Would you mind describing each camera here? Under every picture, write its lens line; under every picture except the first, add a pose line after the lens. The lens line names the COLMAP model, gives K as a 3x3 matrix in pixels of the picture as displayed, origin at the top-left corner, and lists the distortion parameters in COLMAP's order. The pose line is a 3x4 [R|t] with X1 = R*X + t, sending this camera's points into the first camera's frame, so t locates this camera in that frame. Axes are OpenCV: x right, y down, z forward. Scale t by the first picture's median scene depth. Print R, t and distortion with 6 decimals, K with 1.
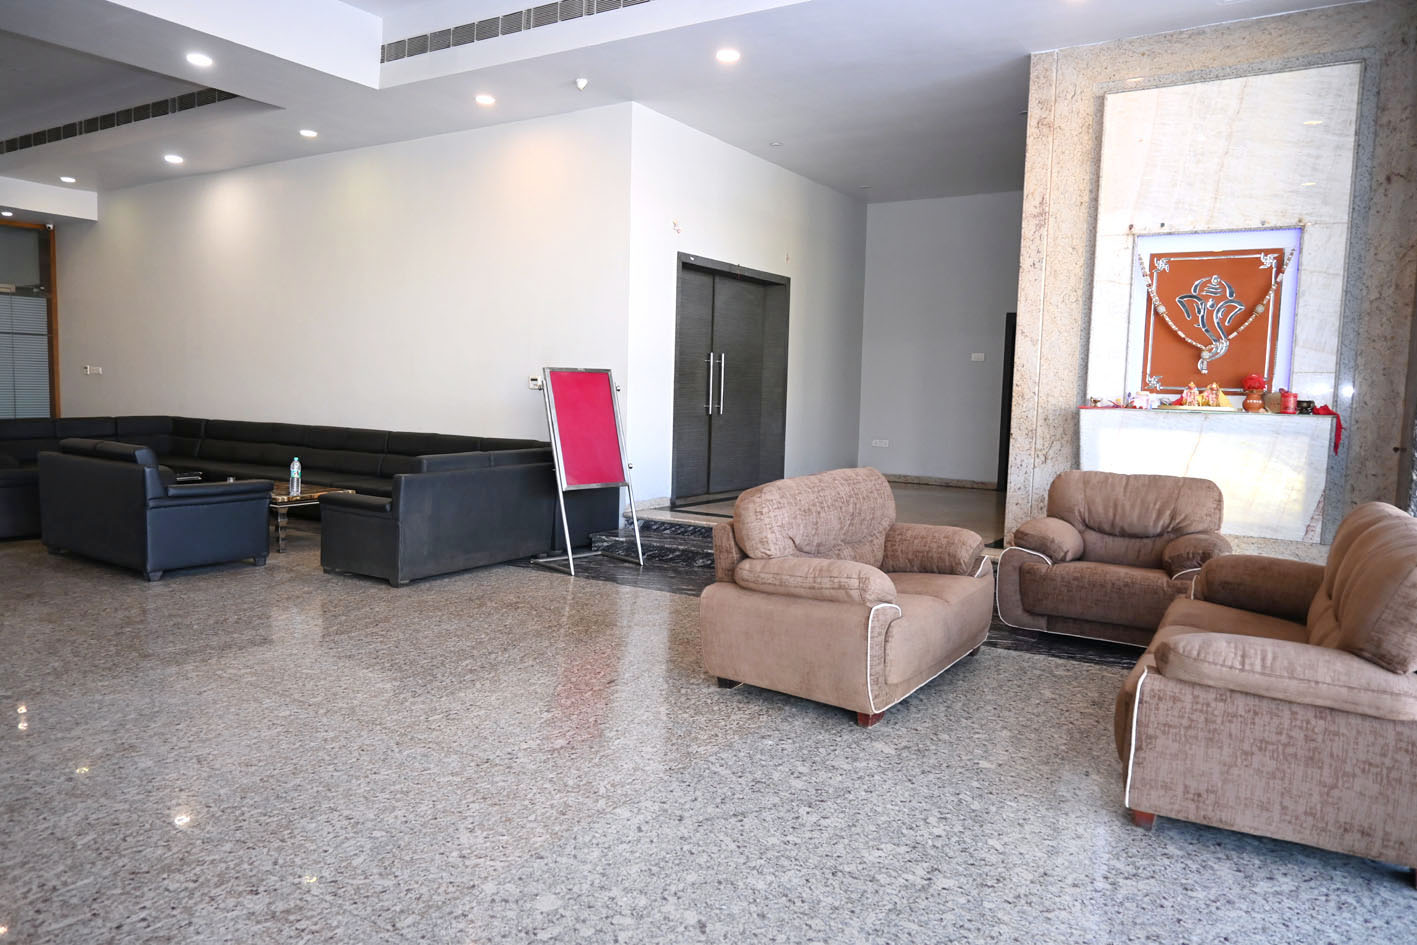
lens RADIAL K [[964.7, 0, 708.5], [0, 964.7, 472.5], [0, 0, 1]] dist [-0.003494, -0.002801]
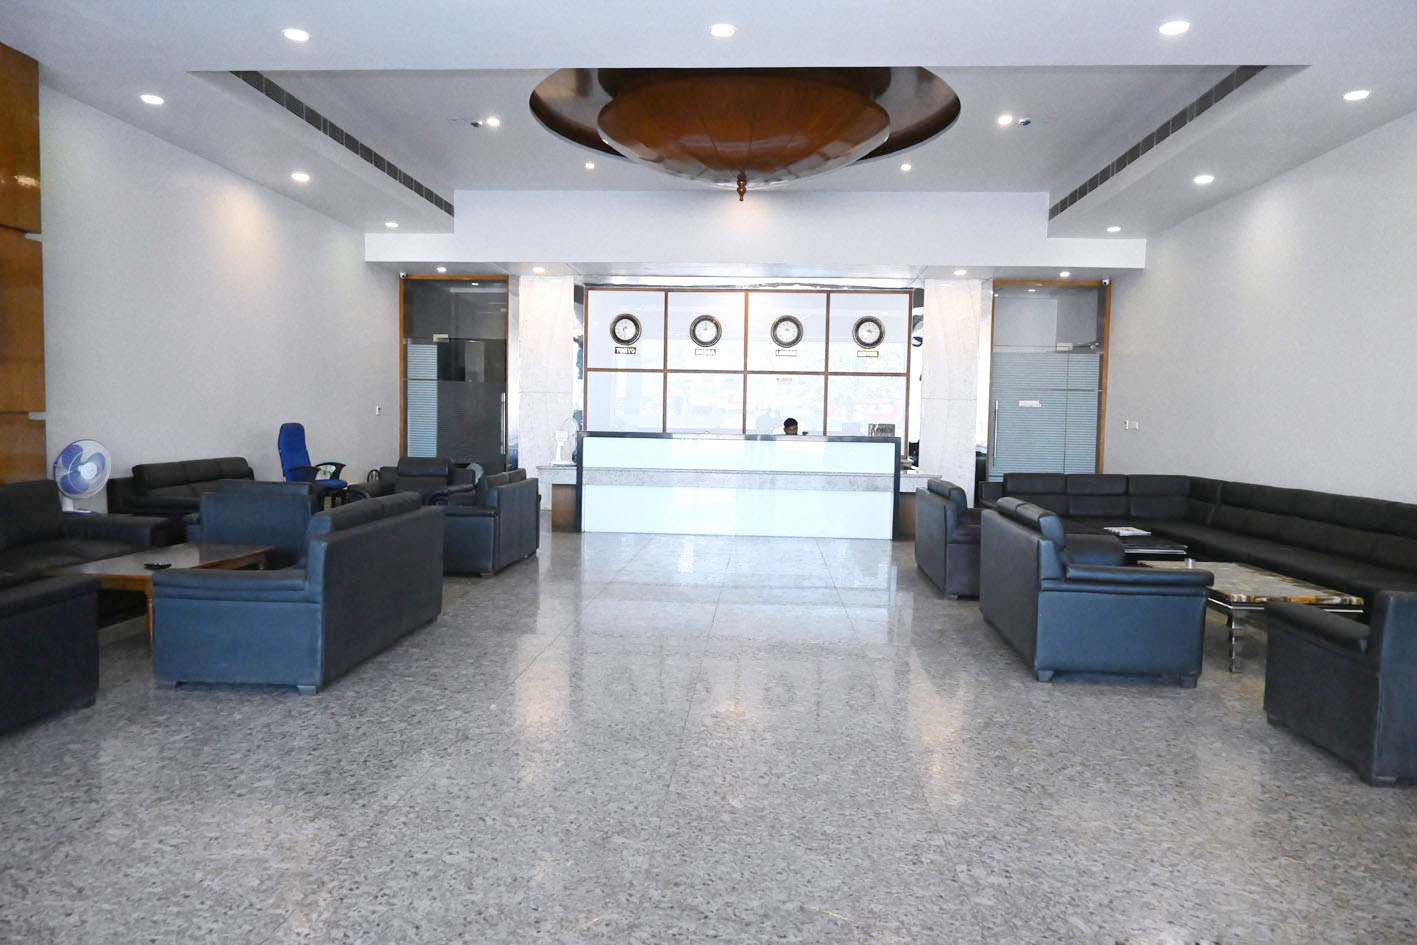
lens RADIAL K [[964.7, 0, 708.5], [0, 964.7, 472.5], [0, 0, 1]] dist [-0.003494, -0.002801]
pose [[0.487034, 0.030344, -0.872856, -0.019273], [-0.082513, 0.996525, -0.011397, -0.032859], [0.869477, 0.077573, 0.487845, 0.408680]]
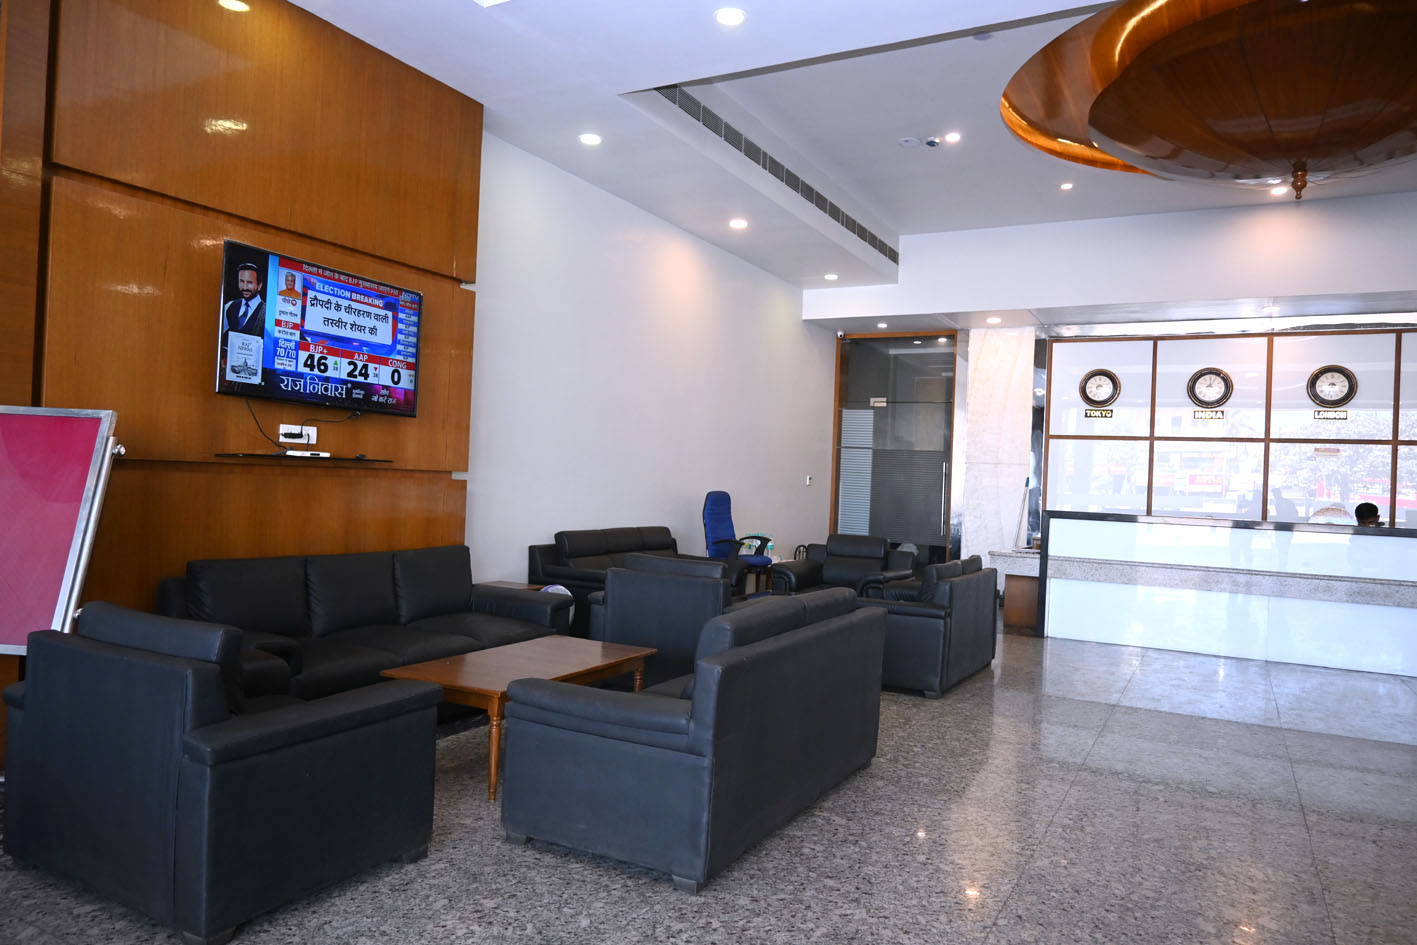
lens RADIAL K [[964.7, 0, 708.5], [0, 964.7, 472.5], [0, 0, 1]] dist [-0.003494, -0.002801]
pose [[0.074359, -0.032422, -0.996704, -0.285102], [-0.128826, 0.990784, -0.041840, -0.040854], [0.988875, 0.131512, 0.069497, 0.460222]]
